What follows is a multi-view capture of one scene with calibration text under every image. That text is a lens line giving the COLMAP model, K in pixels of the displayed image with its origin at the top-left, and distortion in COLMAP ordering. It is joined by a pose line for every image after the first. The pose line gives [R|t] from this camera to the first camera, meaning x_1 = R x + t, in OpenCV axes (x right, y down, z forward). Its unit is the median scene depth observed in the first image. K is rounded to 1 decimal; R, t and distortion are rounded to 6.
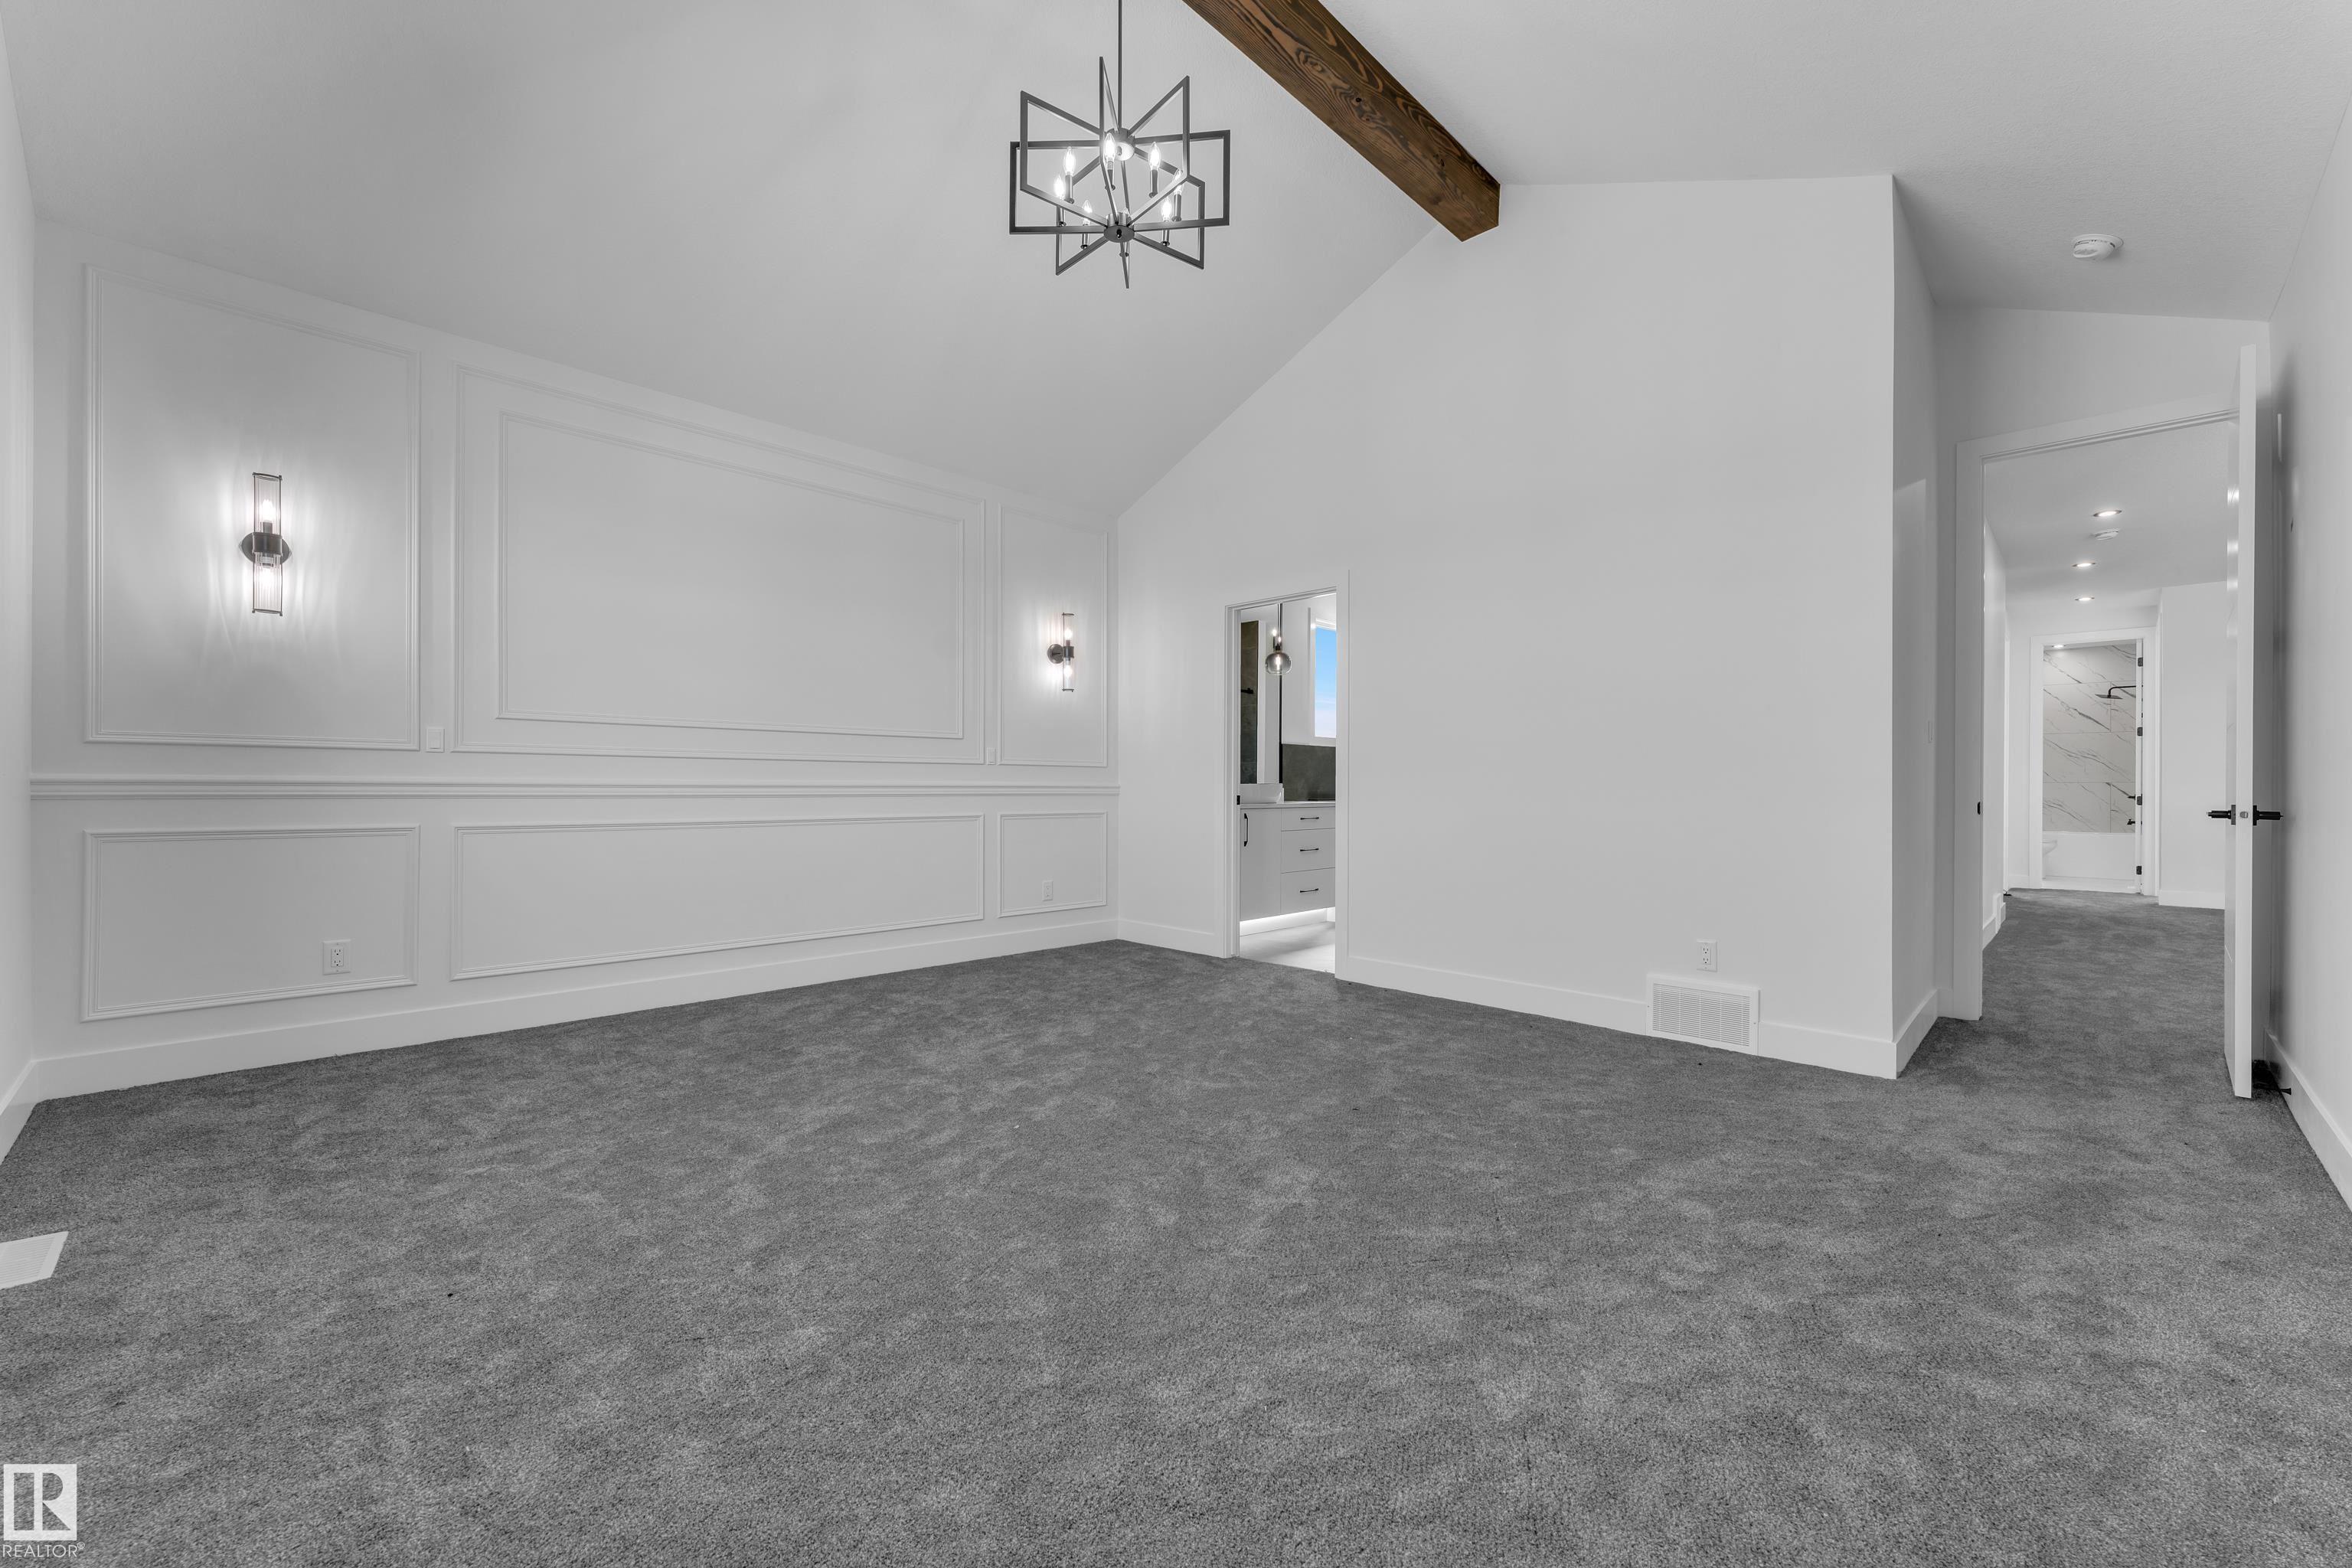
lens RADIAL K [[942.5, 0, 1176.0], [0, 942.5, 784.0], [0, 0, 1]] dist [0.002647, 0.000260]
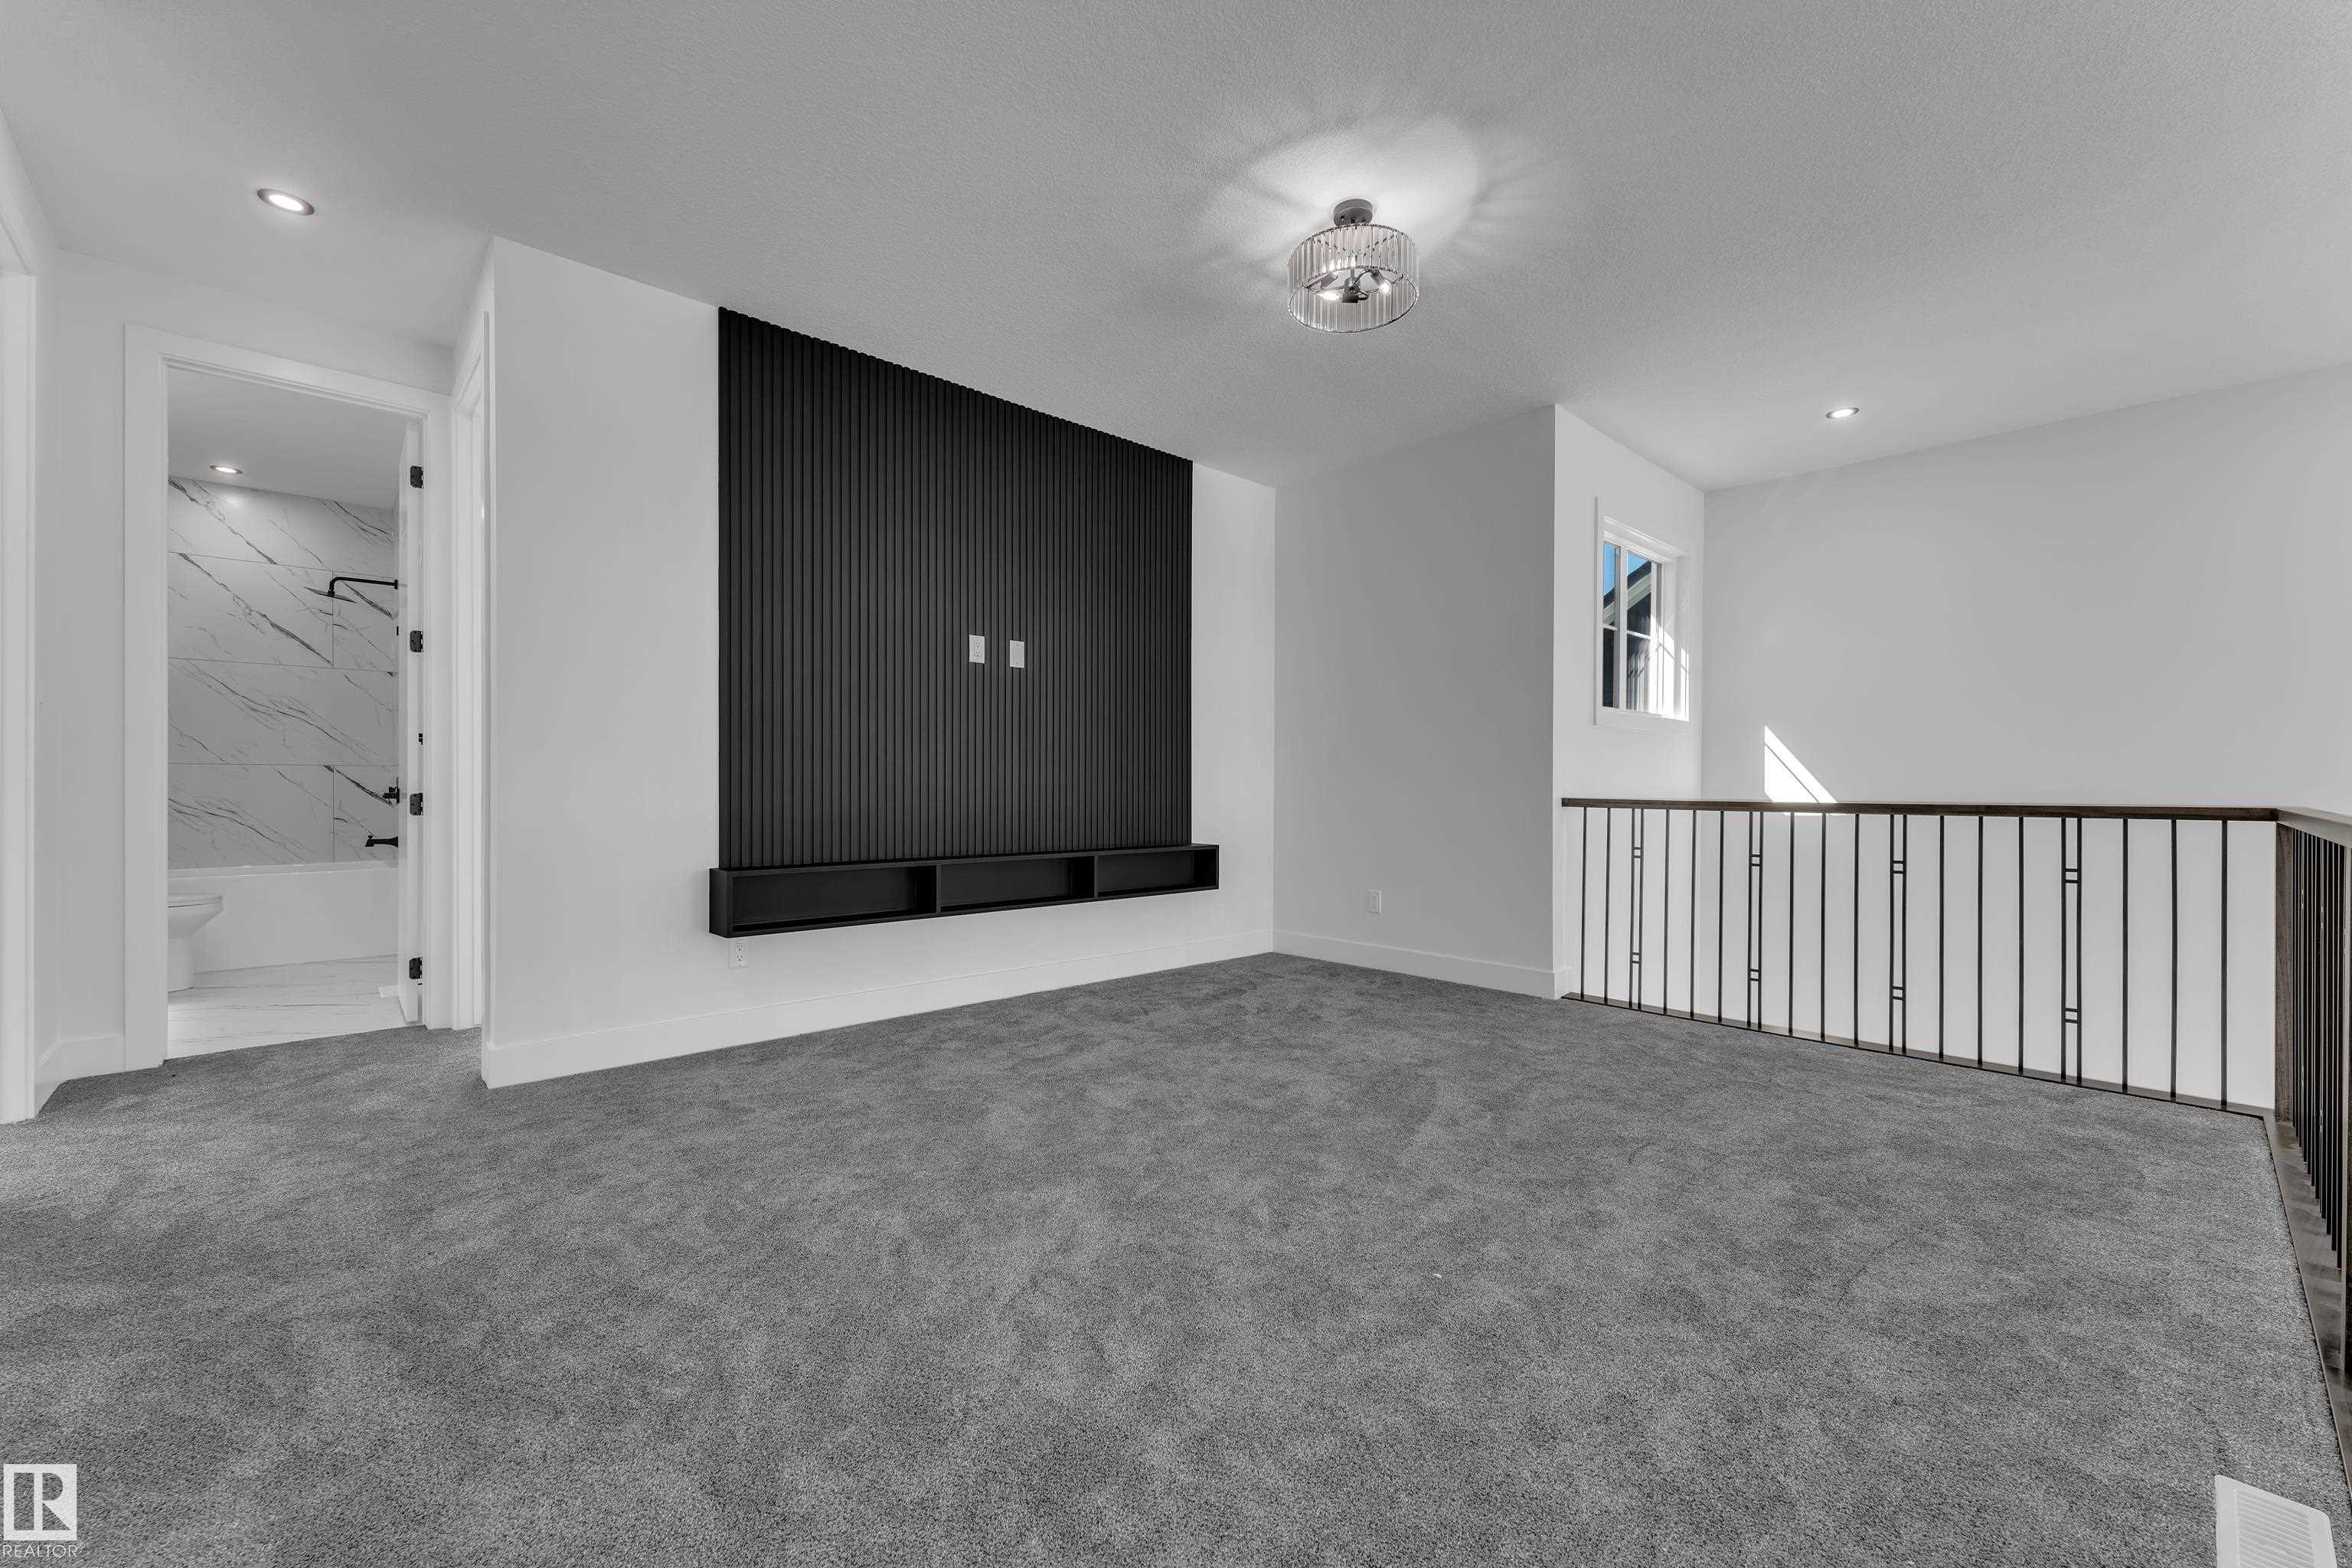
lens RADIAL K [[942.5, 0, 1176.0], [0, 942.5, 784.0], [0, 0, 1]] dist [0.002647, 0.000260]
pose [[0.041590, -0.010710, 0.999077, 0.607251], [-0.003518, 0.999935, 0.010865, 0.002694], [-0.999129, -0.003967, 0.041550, 0.638417]]
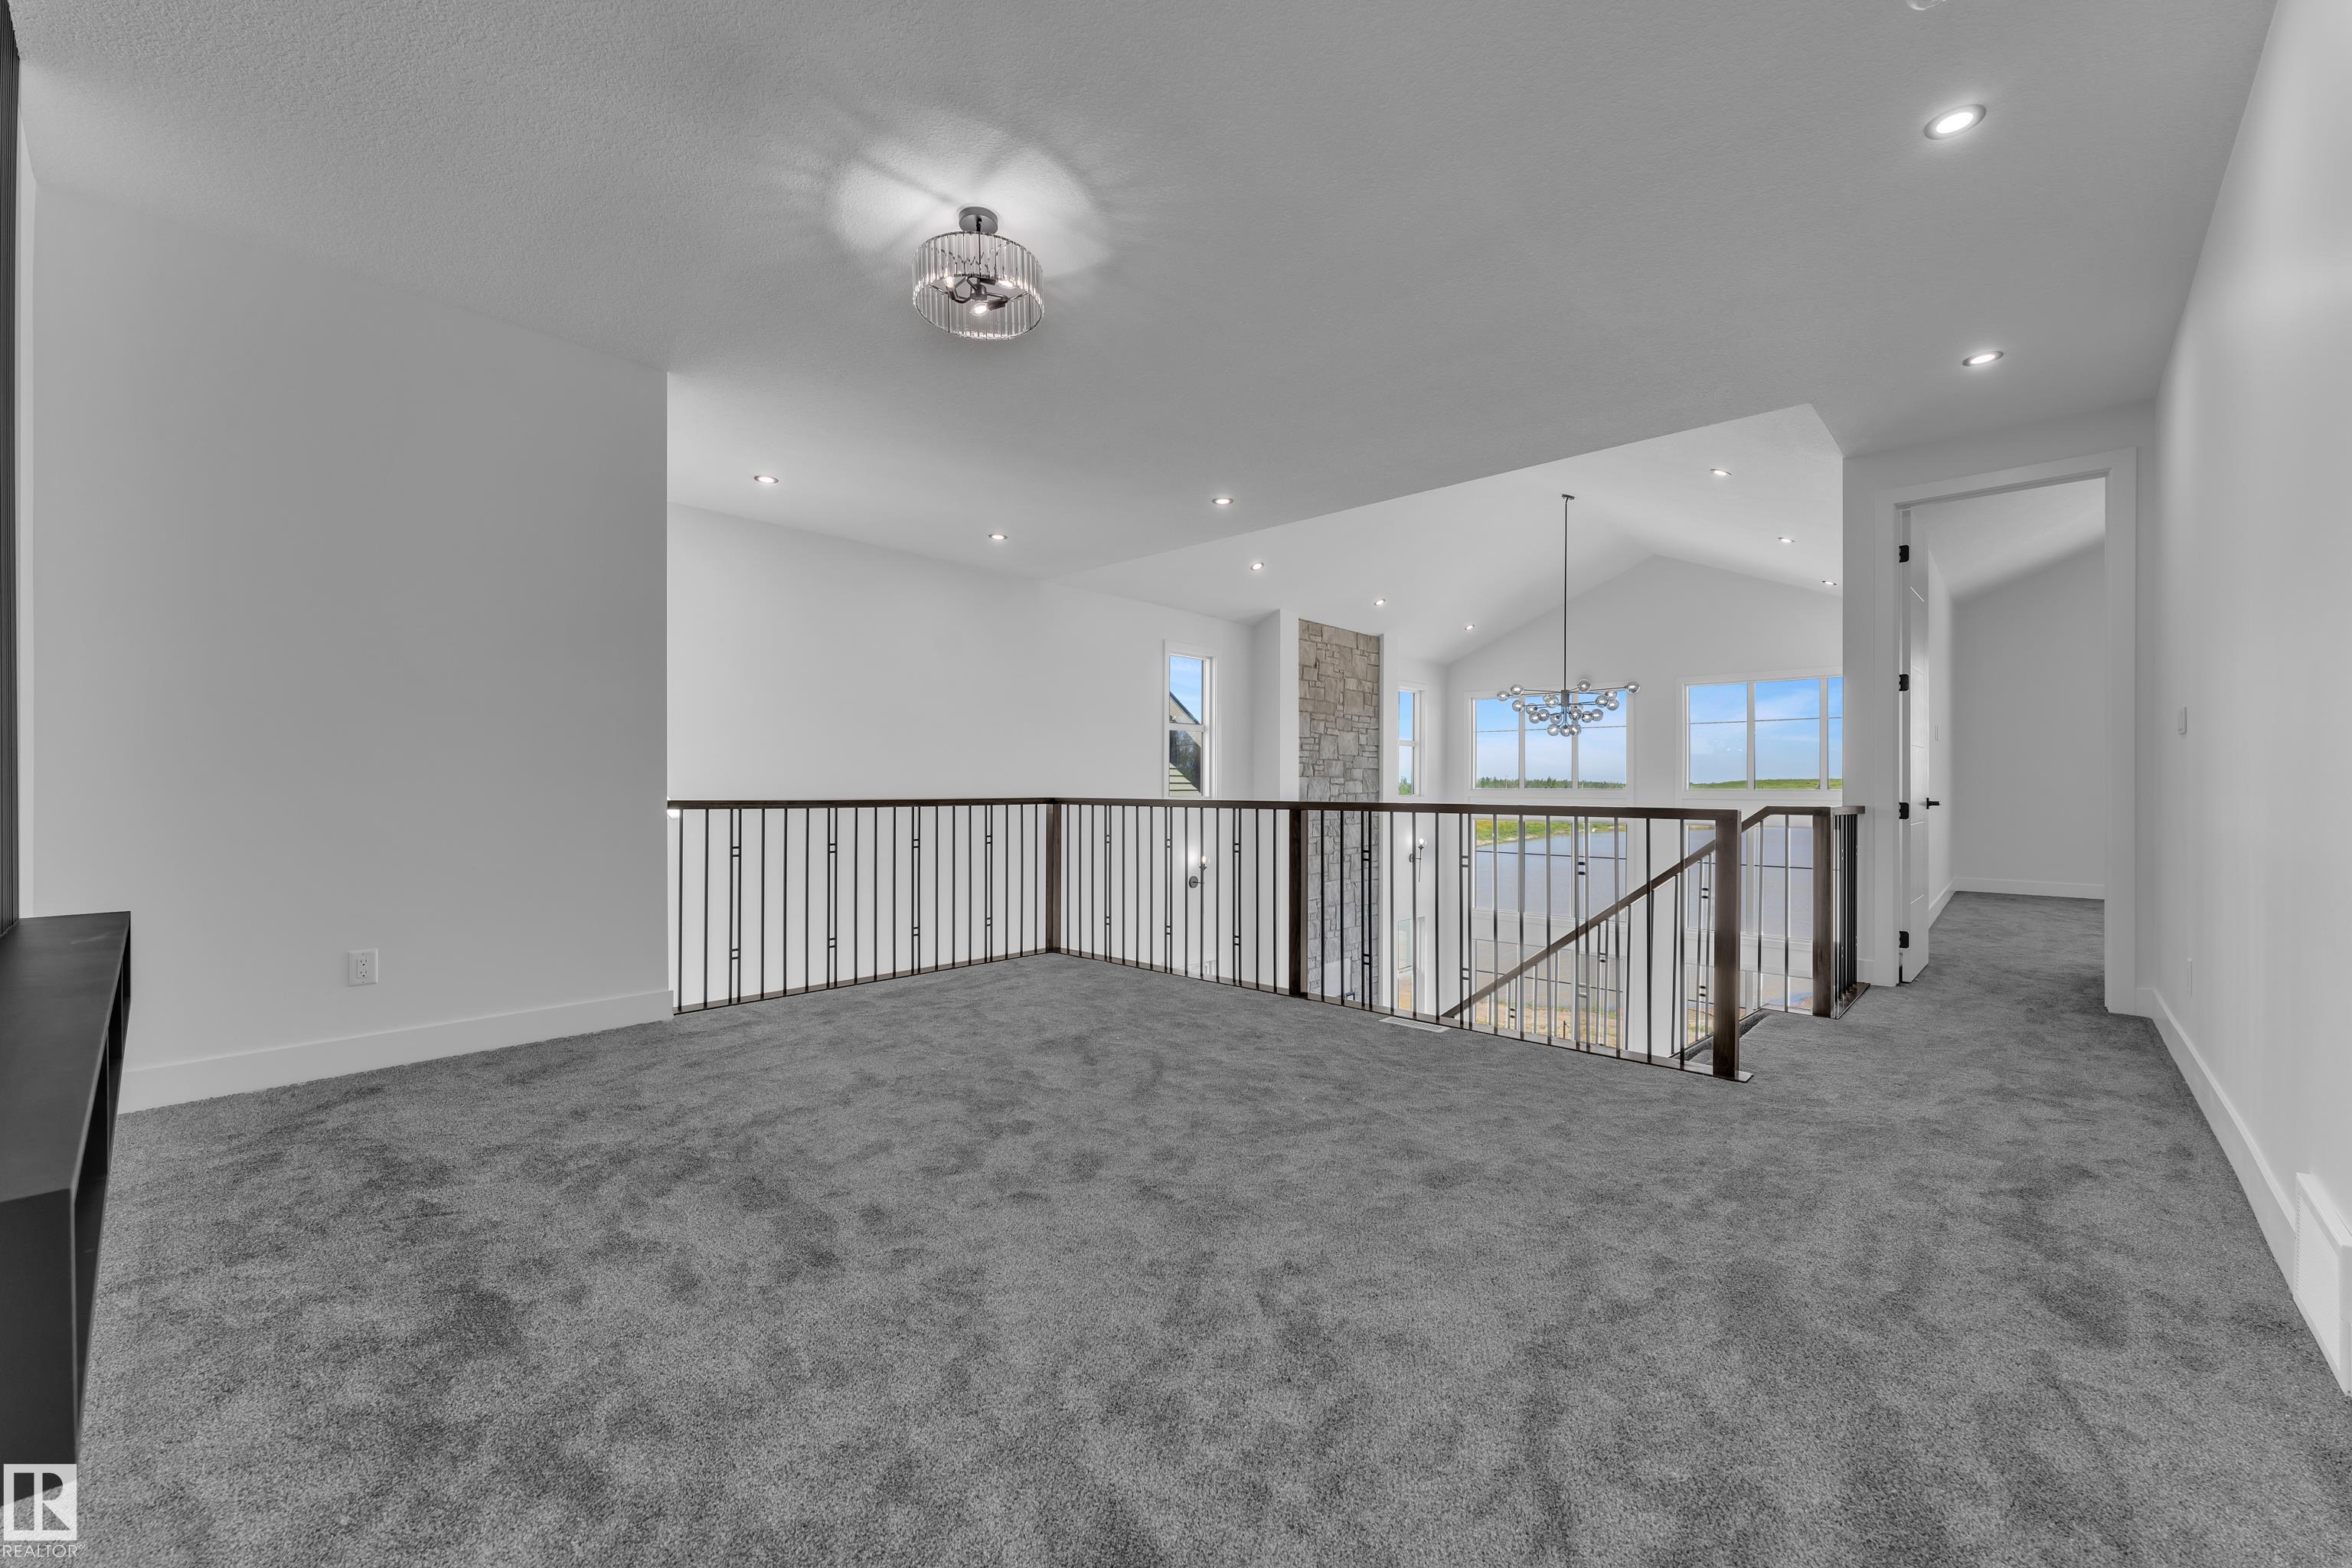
lens RADIAL K [[942.5, 0, 1176.0], [0, 942.5, 784.0], [0, 0, 1]] dist [0.002647, 0.000260]
pose [[-0.999169, -0.013624, -0.038423, 1.060984], [-0.013482, 0.999901, -0.003945, 0.006994], [0.038473, -0.003424, -0.999254, 1.111993]]
